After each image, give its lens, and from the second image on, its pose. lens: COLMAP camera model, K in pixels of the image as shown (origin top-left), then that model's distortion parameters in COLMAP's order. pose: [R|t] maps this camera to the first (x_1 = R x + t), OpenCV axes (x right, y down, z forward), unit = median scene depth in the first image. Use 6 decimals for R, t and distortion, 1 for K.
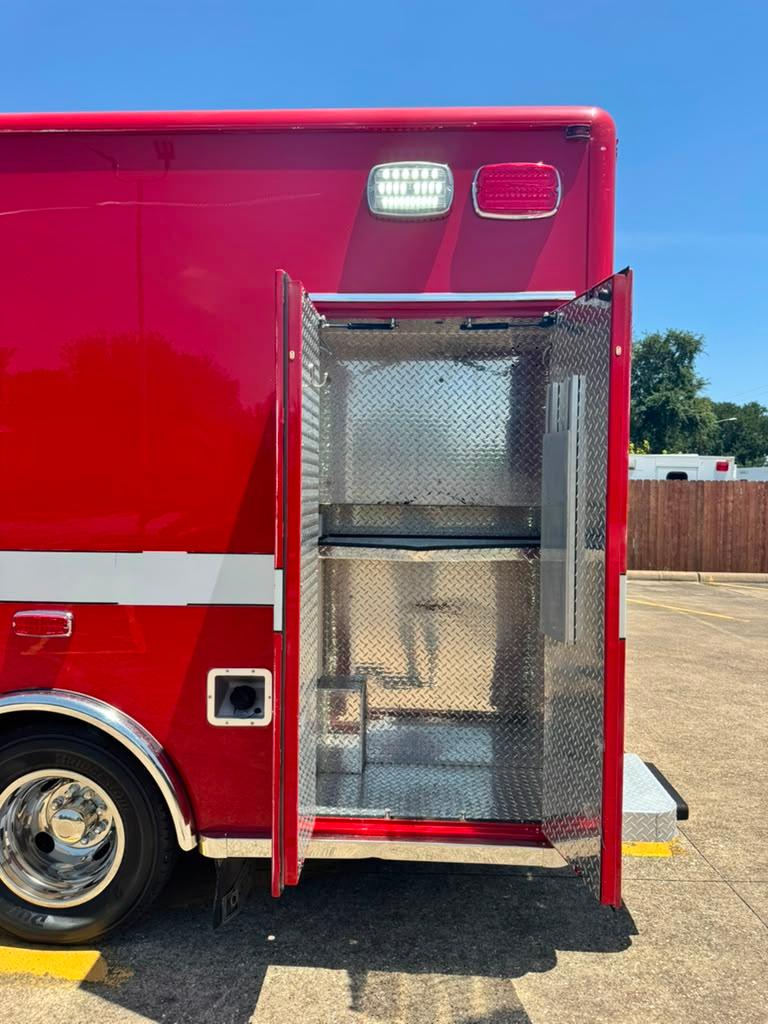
lens RADIAL K [[732.7, 0, 385.8], [0, 732.7, 518.4], [0, 0, 1]] dist [0.022849, -0.039487]
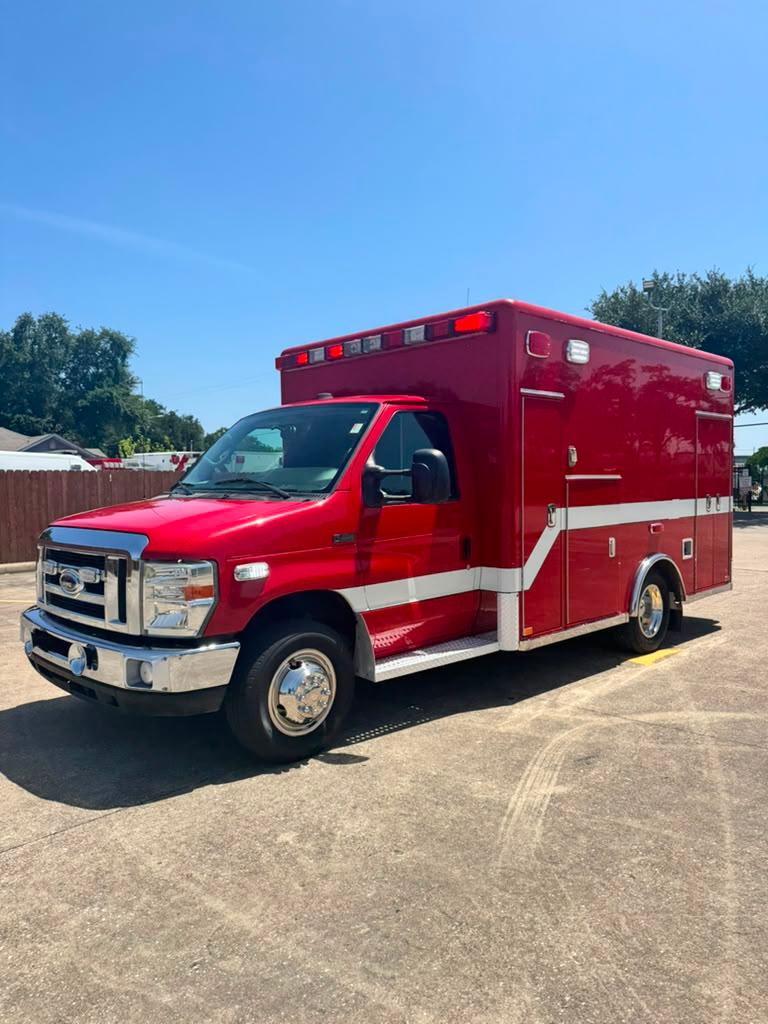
lens RADIAL K [[732.7, 0, 381.0], [0, 732.7, 510.2], [0, 0, 1]] dist [0.022849, -0.039487]
pose [[0.688936, -0.051489, 0.722991, -3.093613], [0.050585, 0.998457, 0.022905, -0.034099], [-0.723055, 0.020792, 0.690477, -0.125518]]
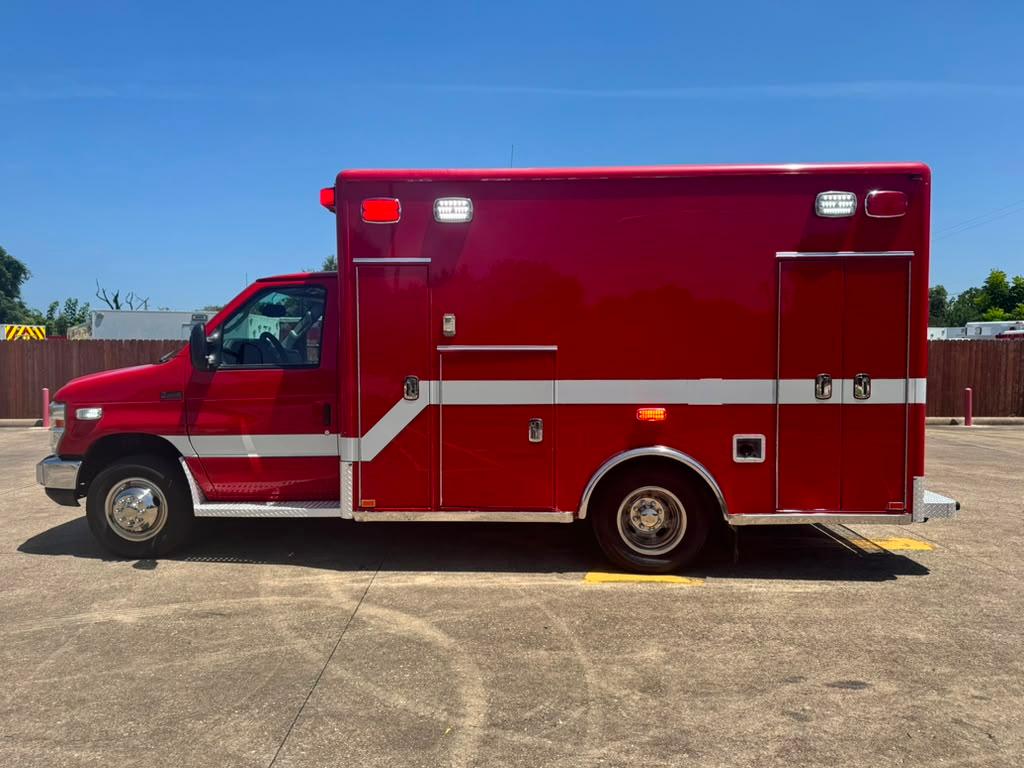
lens RADIAL K [[732.7, 0, 508.0], [0, 732.7, 391.9], [0, 0, 1]] dist [0.022849, -0.039487]
pose [[0.999852, -0.017021, -0.002451, -0.864485], [0.017054, 0.999758, 0.013927, 0.044187], [0.002213, -0.013967, 0.999900, -1.063300]]
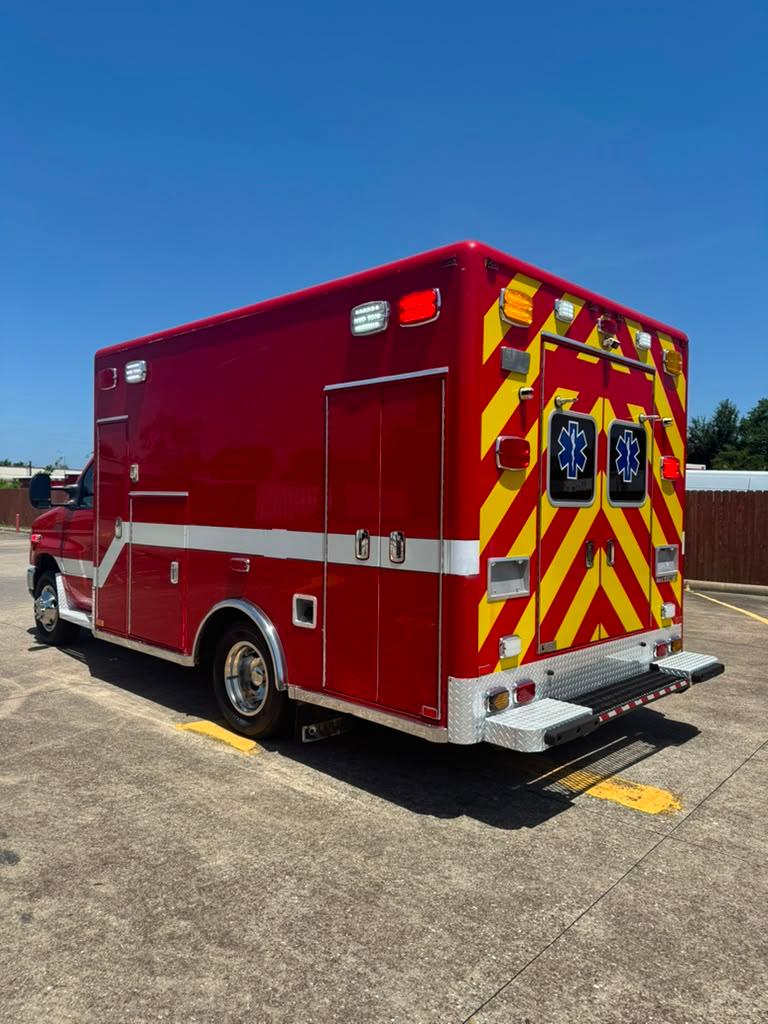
lens RADIAL K [[732.7, 0, 378.0], [0, 732.7, 503.3], [0, 0, 1]] dist [0.022849, -0.039487]
pose [[0.744951, -0.001872, -0.667116, 1.121970], [-0.030974, 0.998821, -0.037392, 0.041912], [0.666400, 0.048519, 0.744014, -0.221936]]
